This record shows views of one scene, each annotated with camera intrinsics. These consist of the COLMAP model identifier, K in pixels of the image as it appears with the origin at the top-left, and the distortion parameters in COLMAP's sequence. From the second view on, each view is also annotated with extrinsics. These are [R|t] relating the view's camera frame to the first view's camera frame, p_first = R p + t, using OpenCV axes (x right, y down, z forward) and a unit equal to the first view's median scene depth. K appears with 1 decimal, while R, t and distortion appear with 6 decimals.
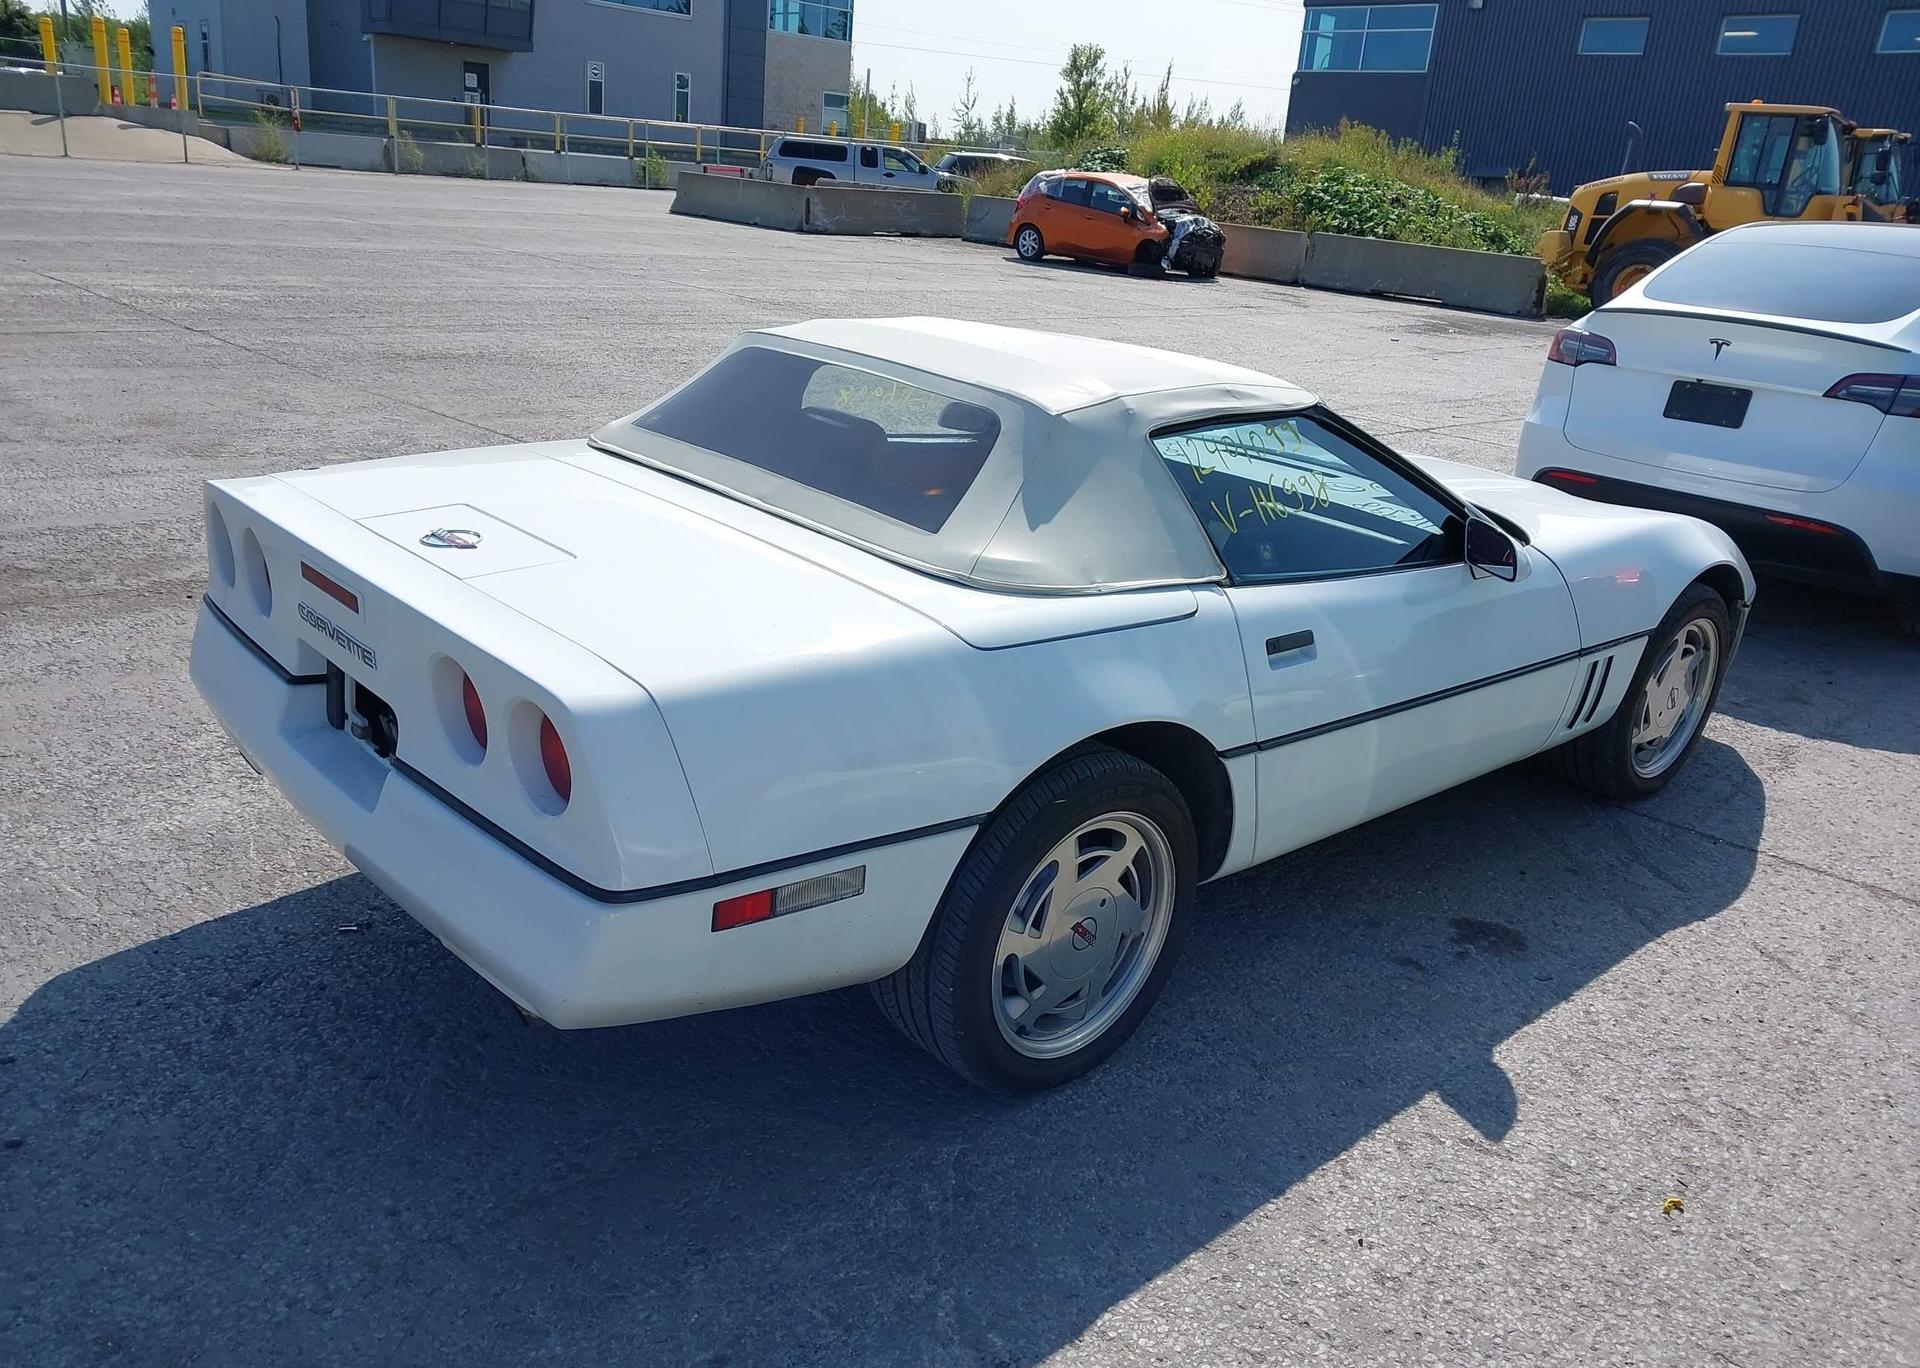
lens RADIAL K [[1516.7, 0, 943.8], [0, 1516.7, 683.7], [0, 0, 1]] dist [0.013965, -0.011887]
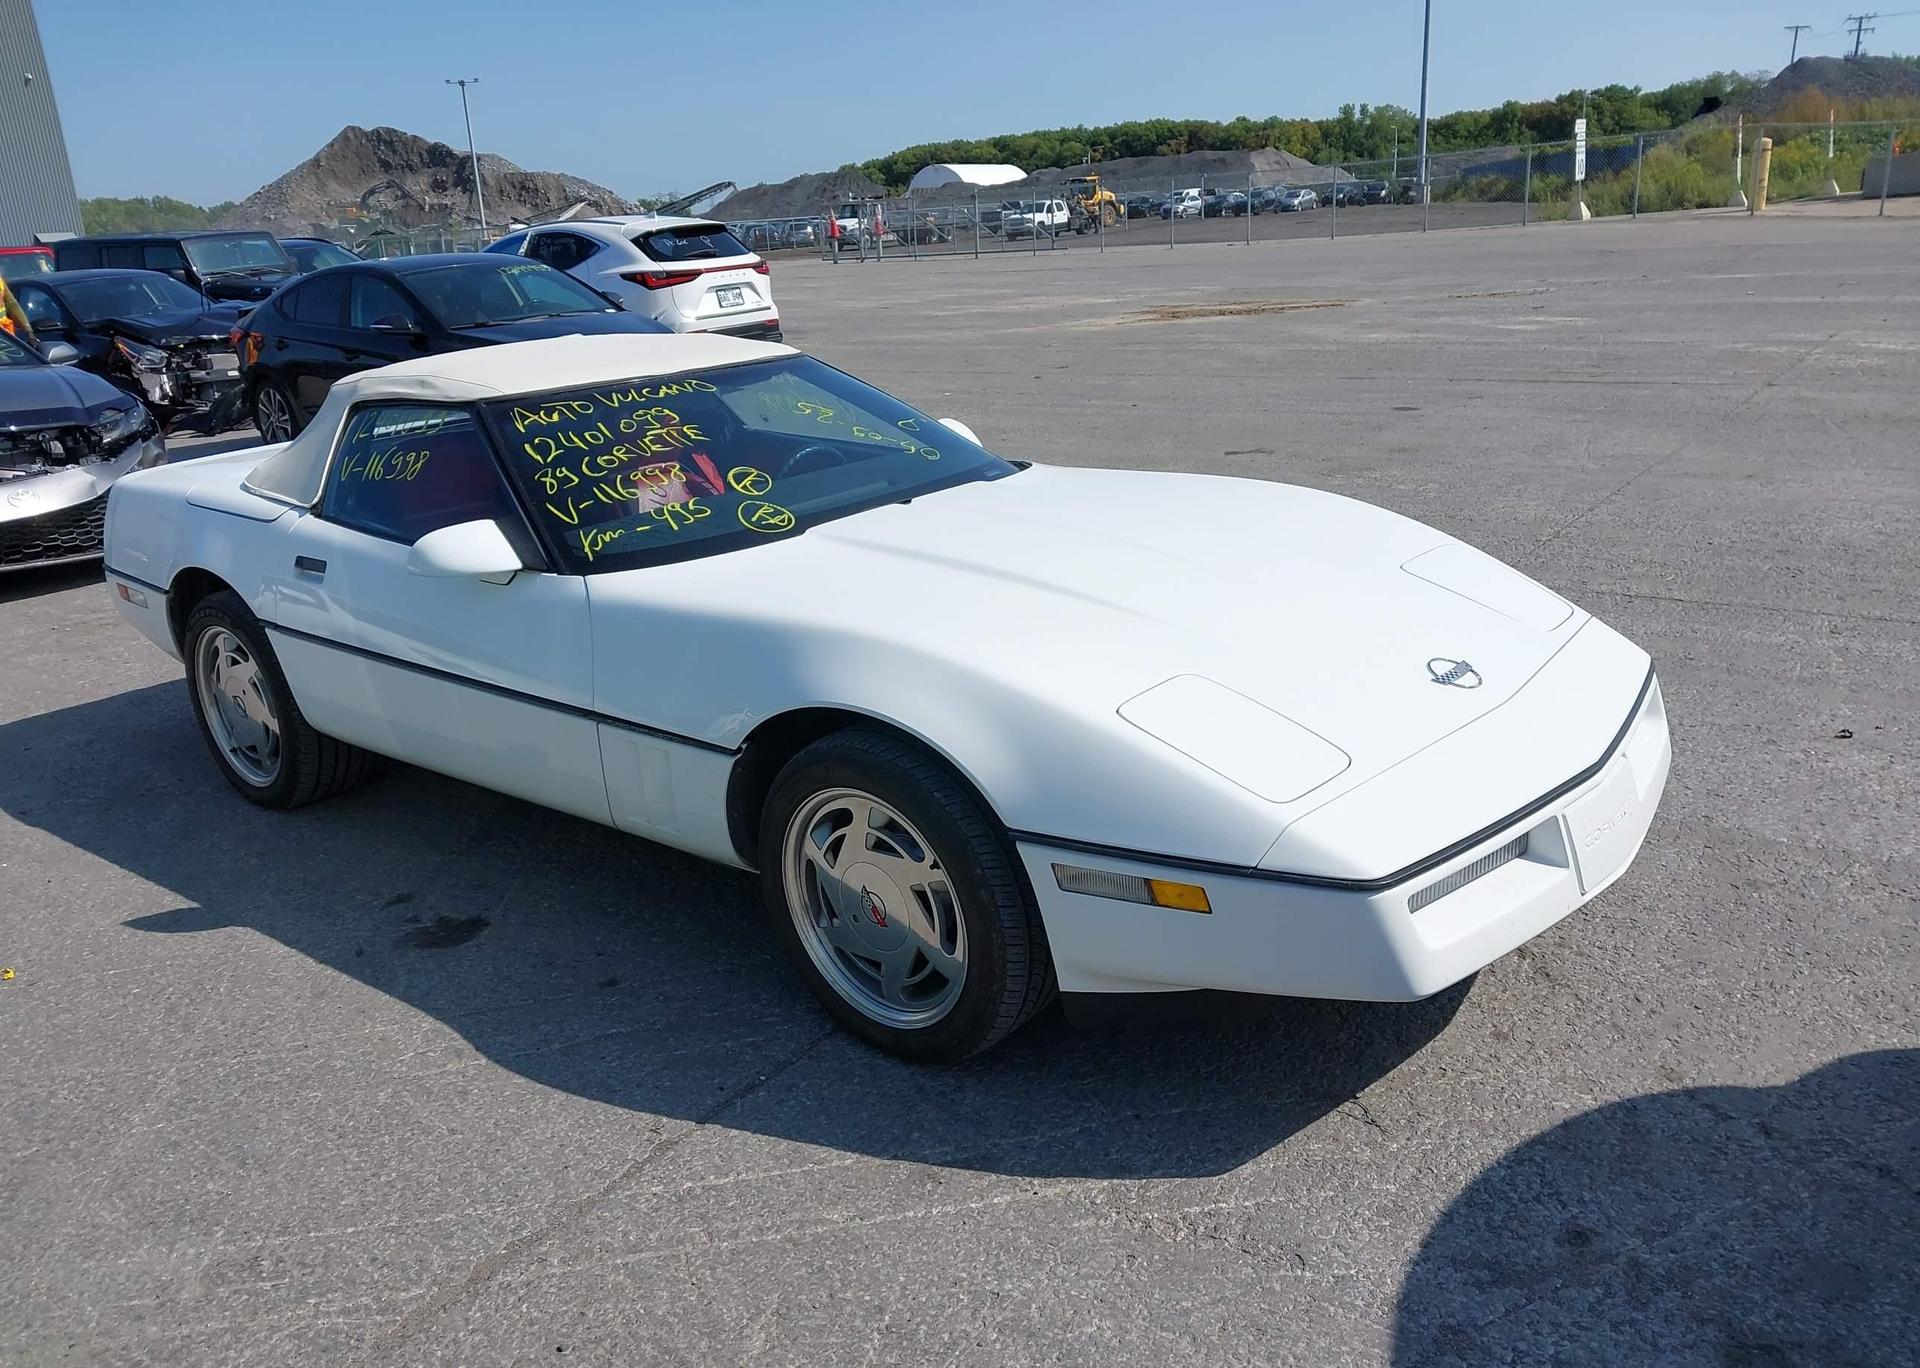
lens RADIAL K [[1516.7, 0, 950.2], [0, 1516.7, 702.1], [0, 0, 1]] dist [0.013965, -0.011887]
pose [[0.137090, 0.220921, -0.965609, 1.195120], [-0.256302, 0.949527, 0.180854, -0.219314], [0.956826, 0.222694, 0.186793, 0.976329]]
